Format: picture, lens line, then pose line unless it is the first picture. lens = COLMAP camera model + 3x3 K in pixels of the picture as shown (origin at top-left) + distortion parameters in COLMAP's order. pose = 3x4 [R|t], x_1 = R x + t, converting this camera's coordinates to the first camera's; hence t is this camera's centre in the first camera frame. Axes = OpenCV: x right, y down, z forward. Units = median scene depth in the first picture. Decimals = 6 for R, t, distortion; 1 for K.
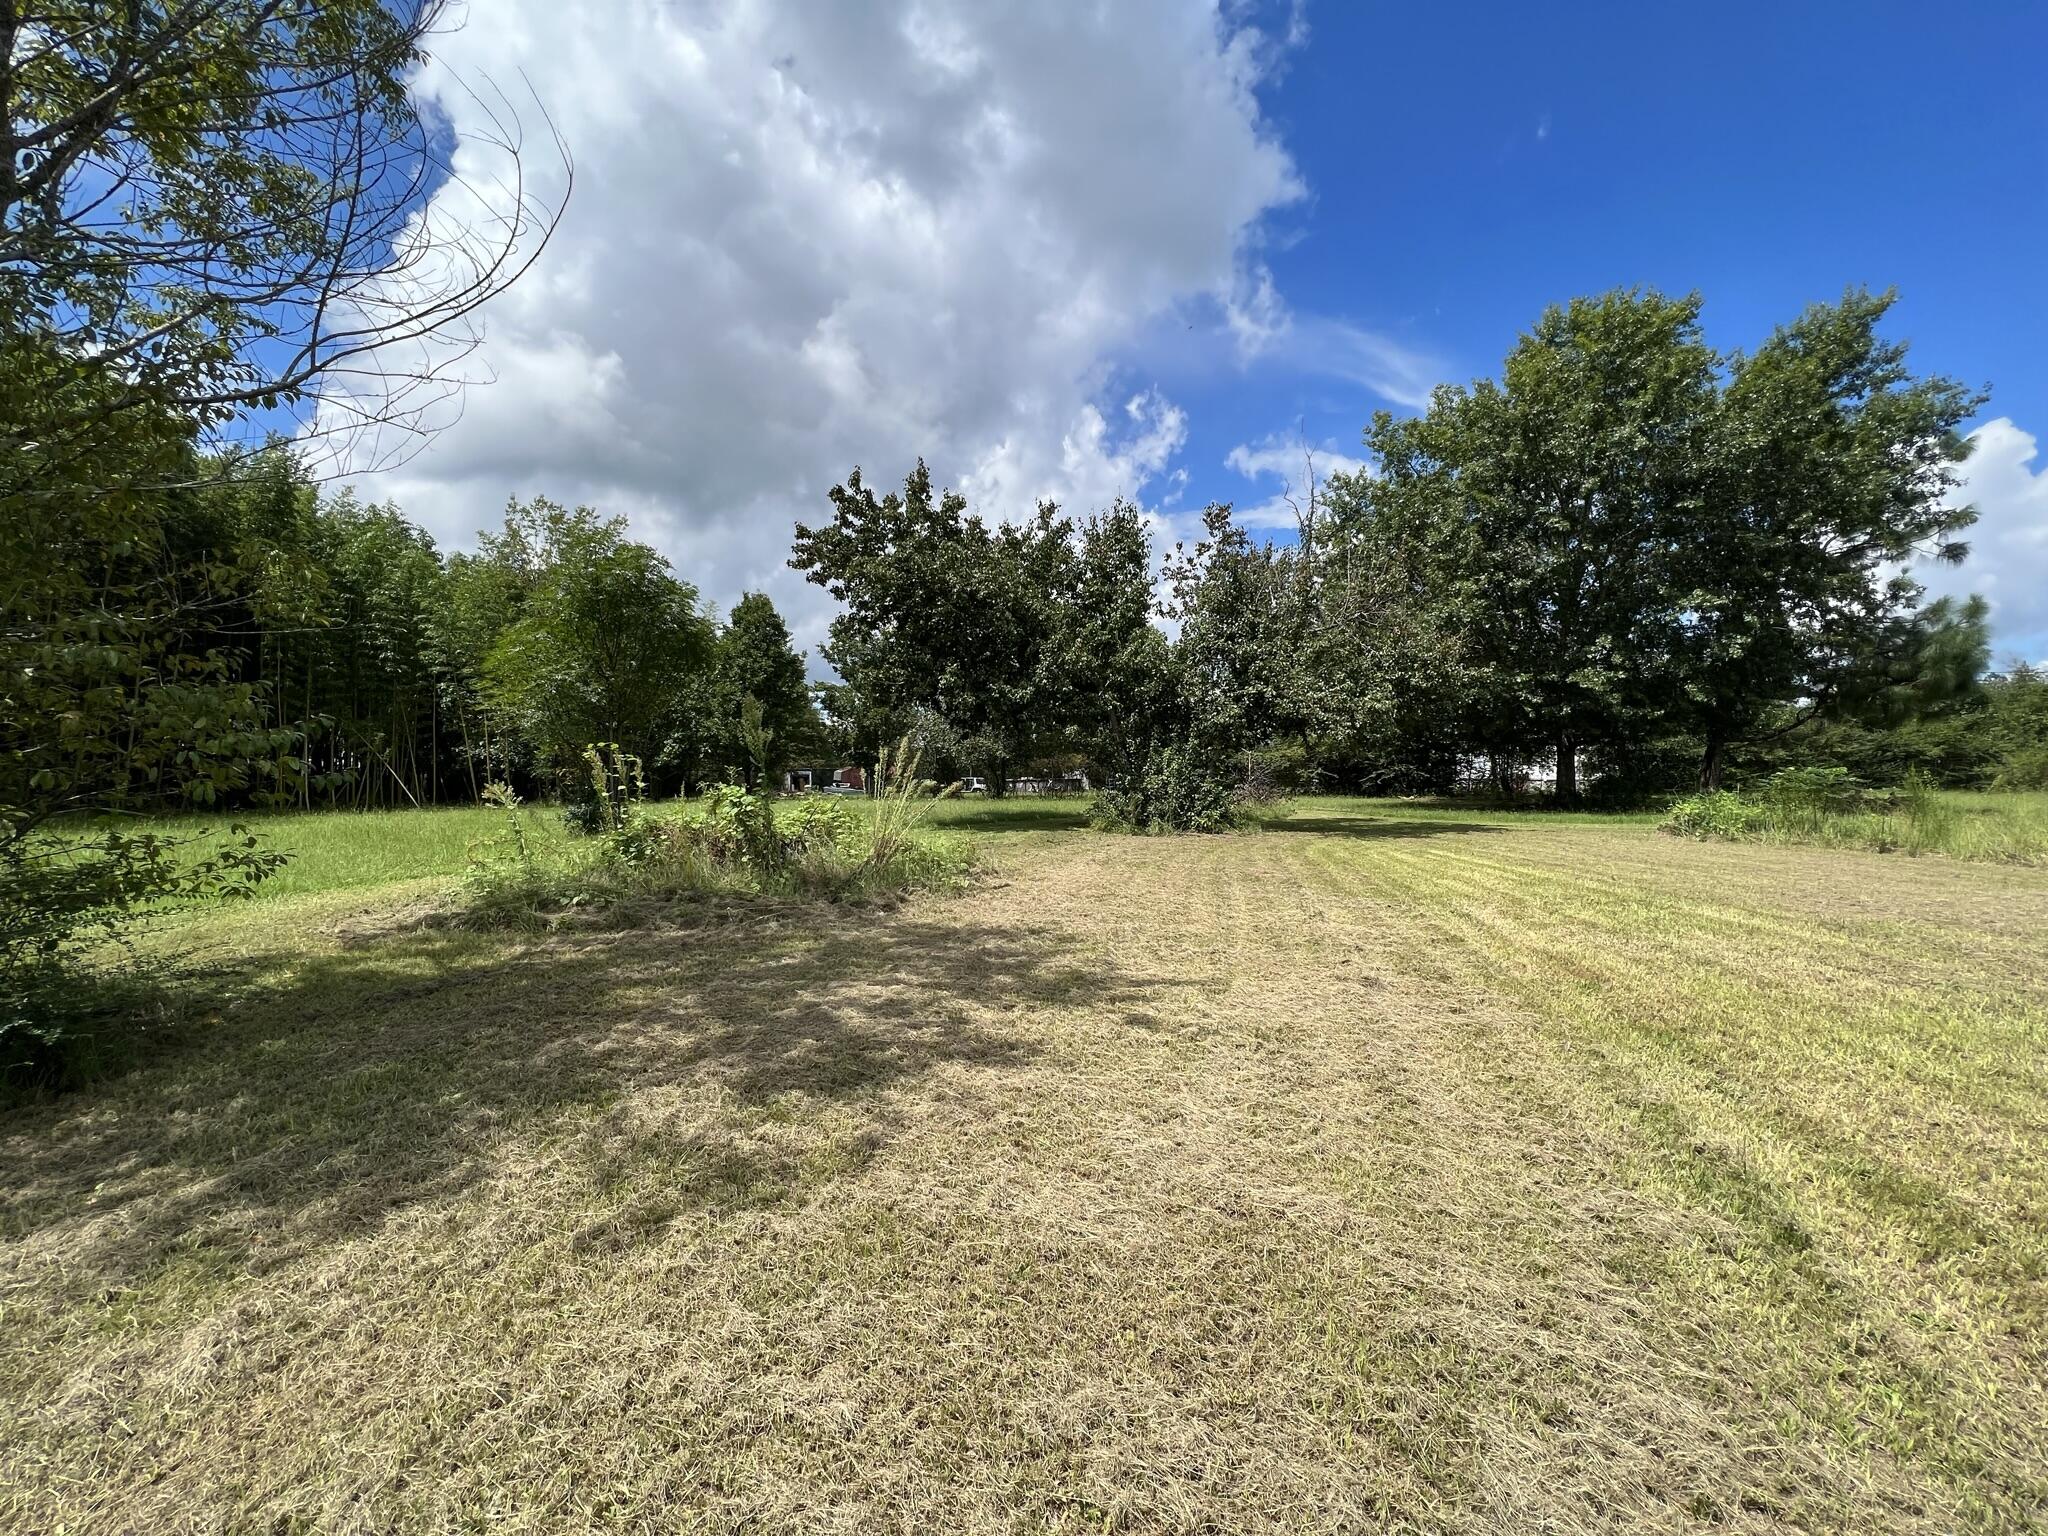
lens RADIAL K [[822.9, 0, 1014.9], [0, 822.9, 767.1], [0, 0, 1]] dist [-0.002460, -0.000092]
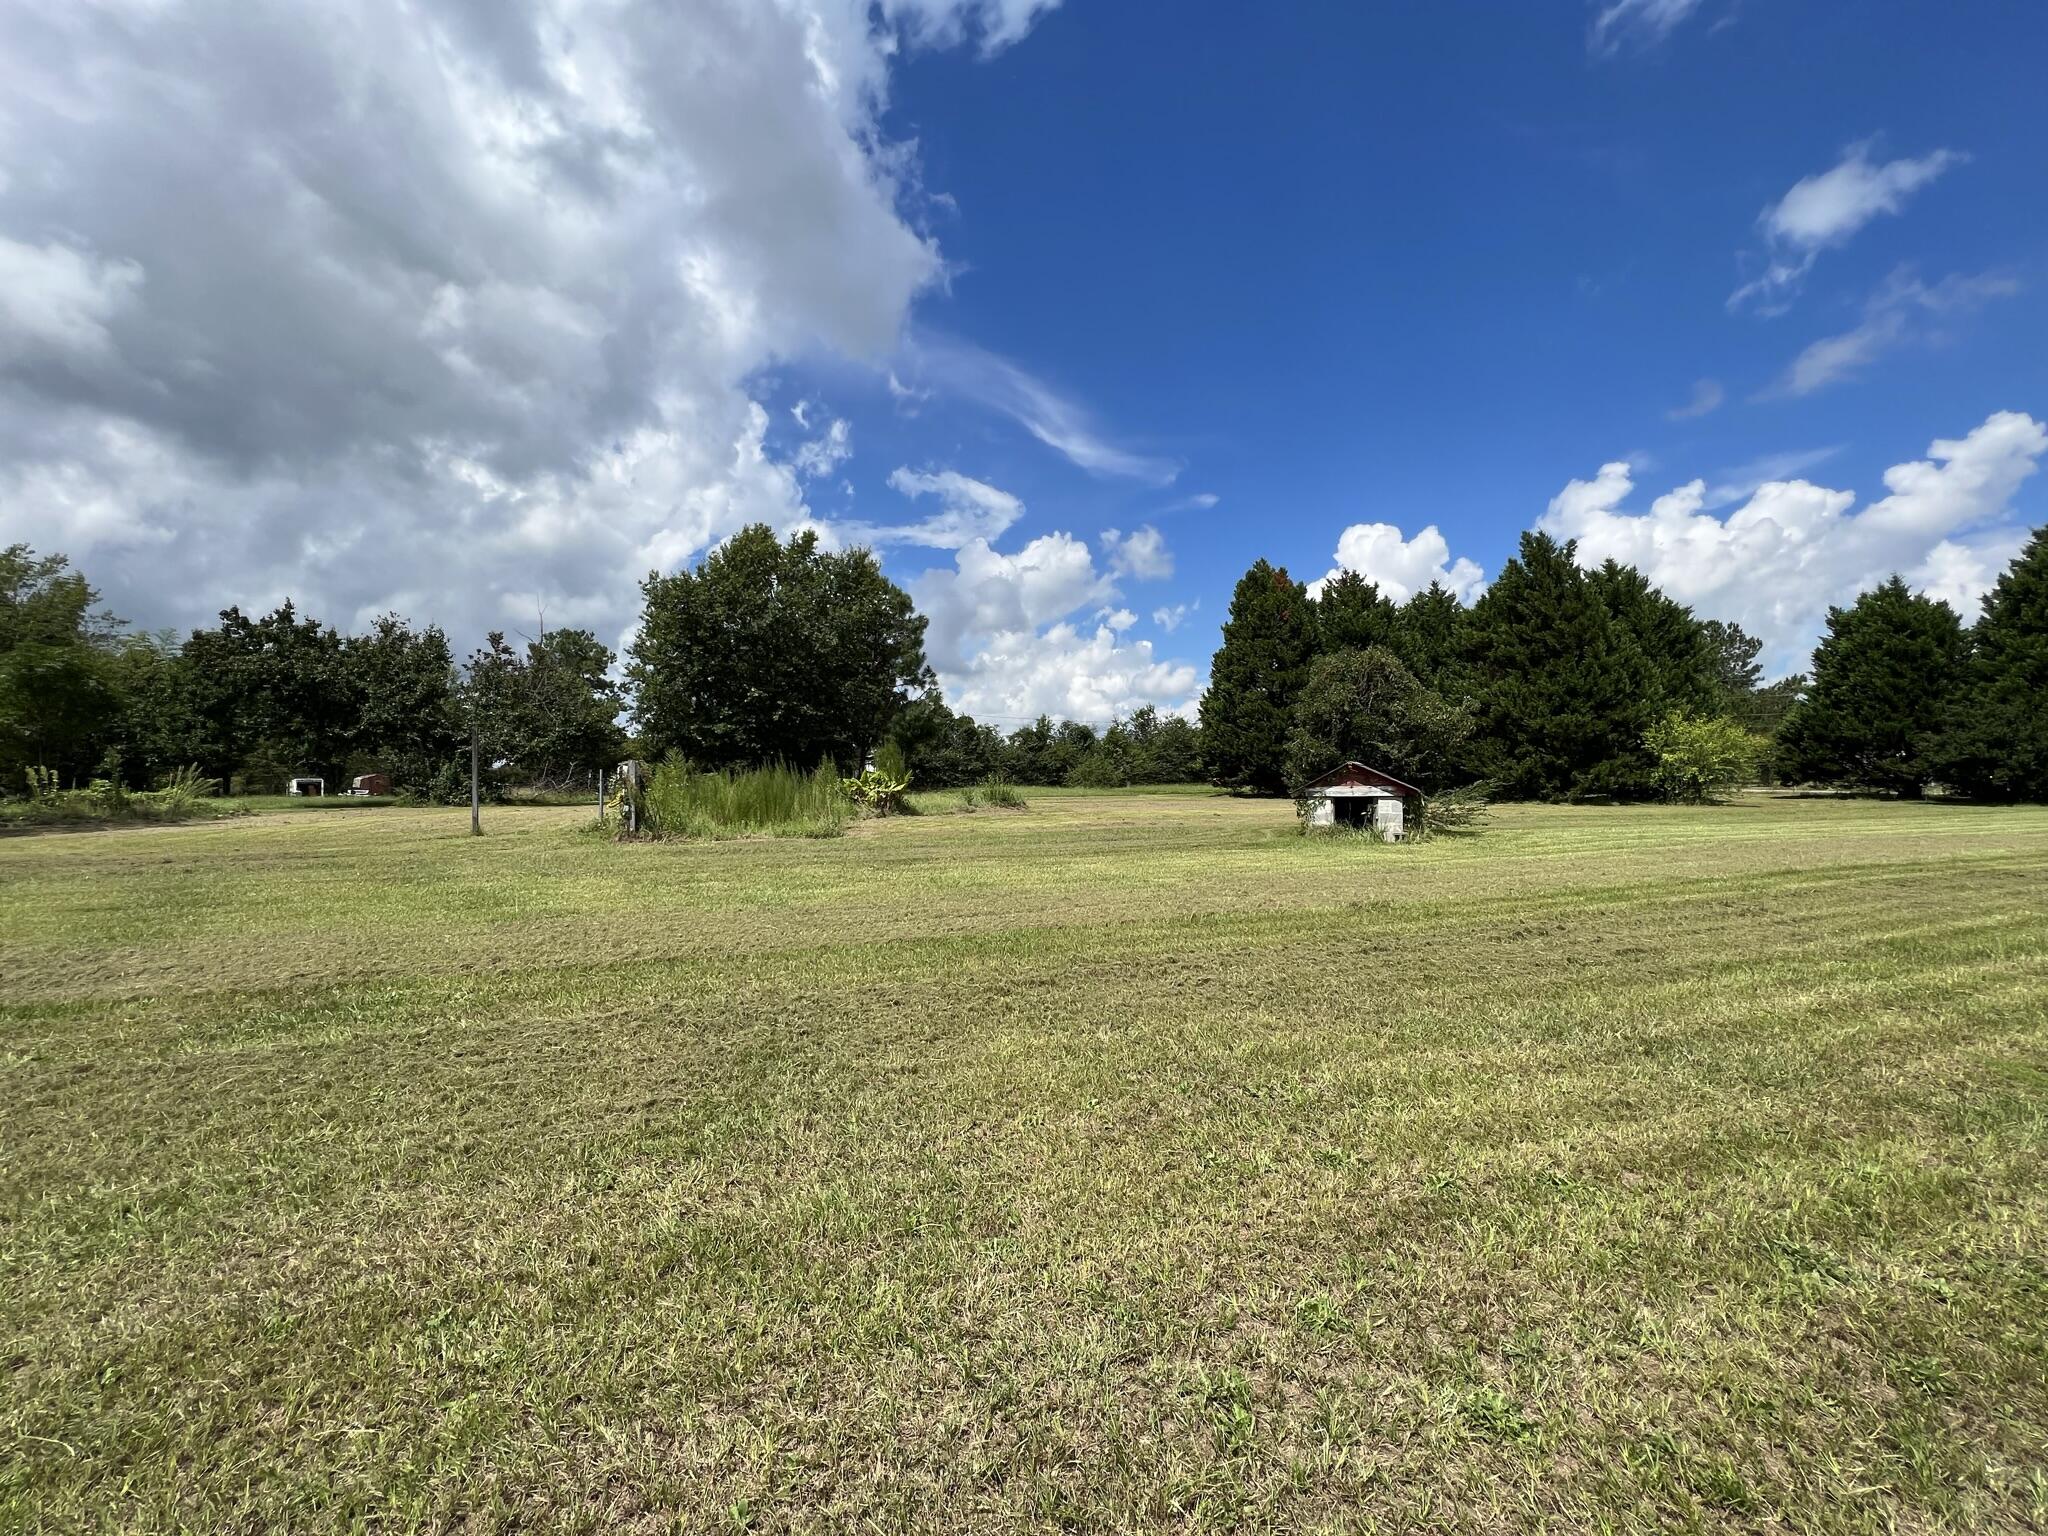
lens RADIAL K [[814.0, 0, 1069.7], [0, 814.0, 766.8], [0, 0, 1]] dist [-0.018275, -0.000082]
pose [[0.897733, 0.002023, 0.440534, 0.323999], [0.001892, 0.999963, -0.008447, 0.001974], [-0.440535, 0.008417, 0.897696, -0.647411]]
